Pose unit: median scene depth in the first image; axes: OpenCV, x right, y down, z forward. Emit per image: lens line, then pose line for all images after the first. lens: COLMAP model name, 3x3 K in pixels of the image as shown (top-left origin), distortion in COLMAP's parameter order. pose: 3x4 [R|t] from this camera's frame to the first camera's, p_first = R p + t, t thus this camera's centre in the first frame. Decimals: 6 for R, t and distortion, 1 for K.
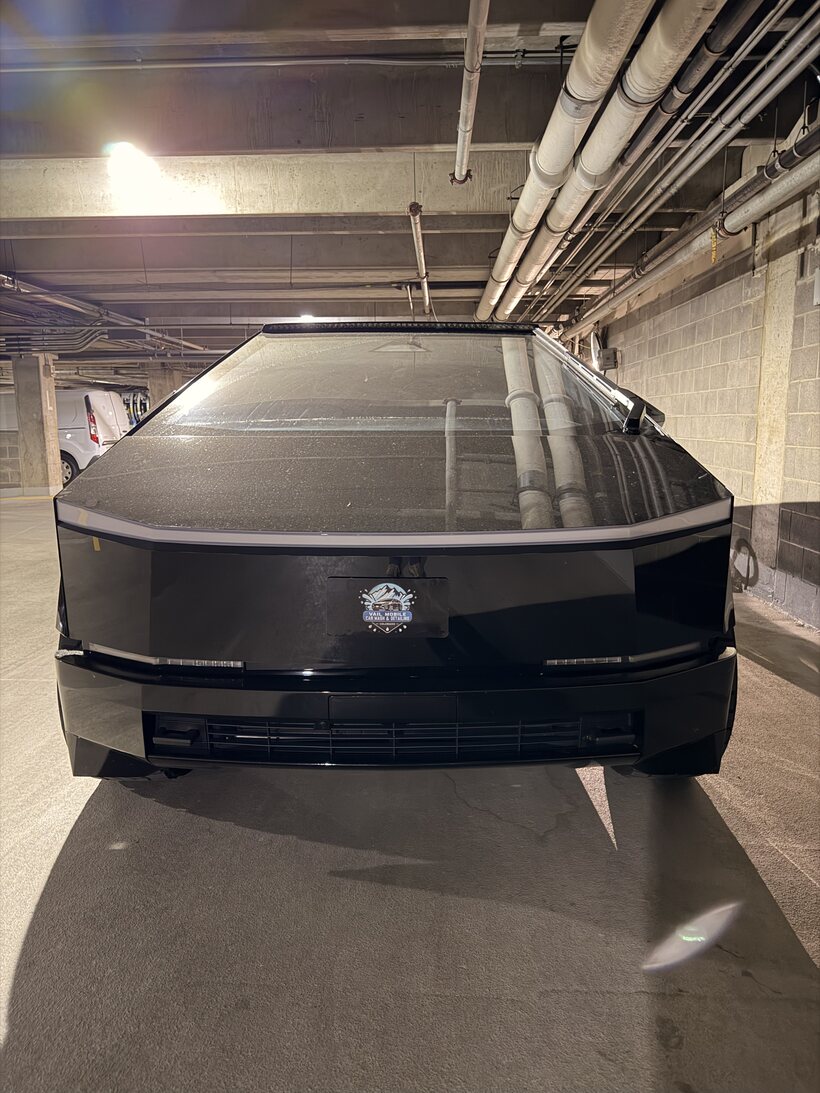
lens RADIAL K [[775.7, 0, 413.1], [0, 775.7, 544.9], [0, 0, 1]] dist [-0.044635, -0.000556]
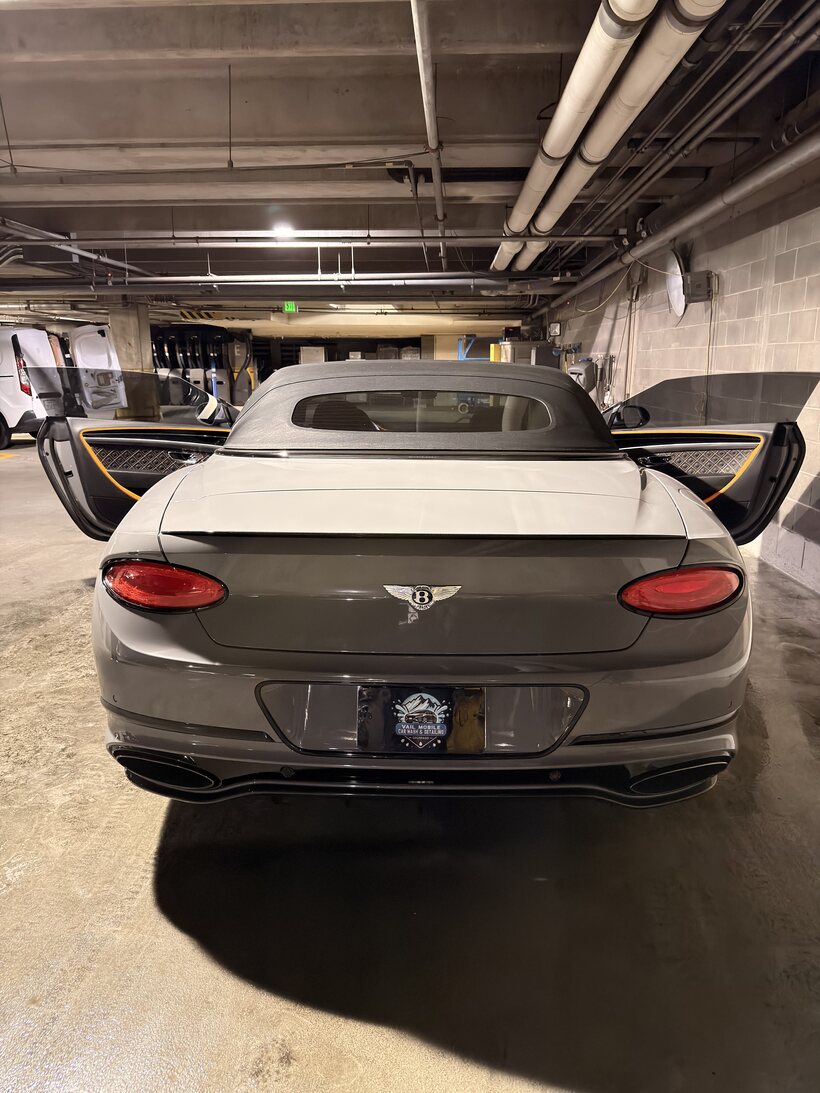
lens RADIAL K [[775.7, 0, 407.8], [0, 775.7, 546.9], [0, 0, 1]] dist [-0.044635, -0.000556]
pose [[0.999717, 0.011688, -0.020731, 0.007414], [-0.010055, 0.996965, 0.077195, -0.057144], [0.021570, -0.076965, 0.996800, 0.282939]]
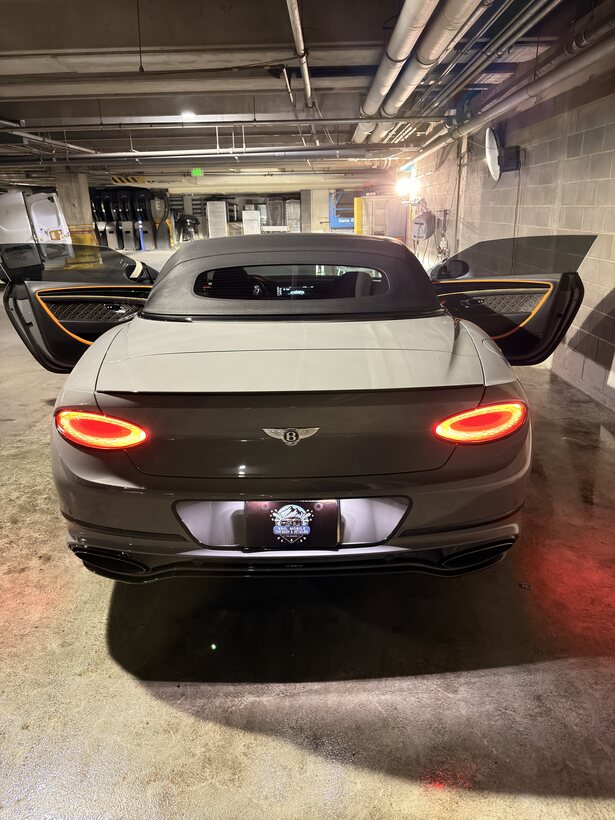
lens RADIAL K [[582.0, 0, 309.0], [0, 582.0, 415.3], [0, 0, 1]] dist [-0.044635, -0.000556]
pose [[0.999919, -0.012694, 0.000552, 0.013186], [0.012371, 0.982524, 0.185726, -0.072576], [-0.002900, -0.185704, 0.982601, 0.281074]]
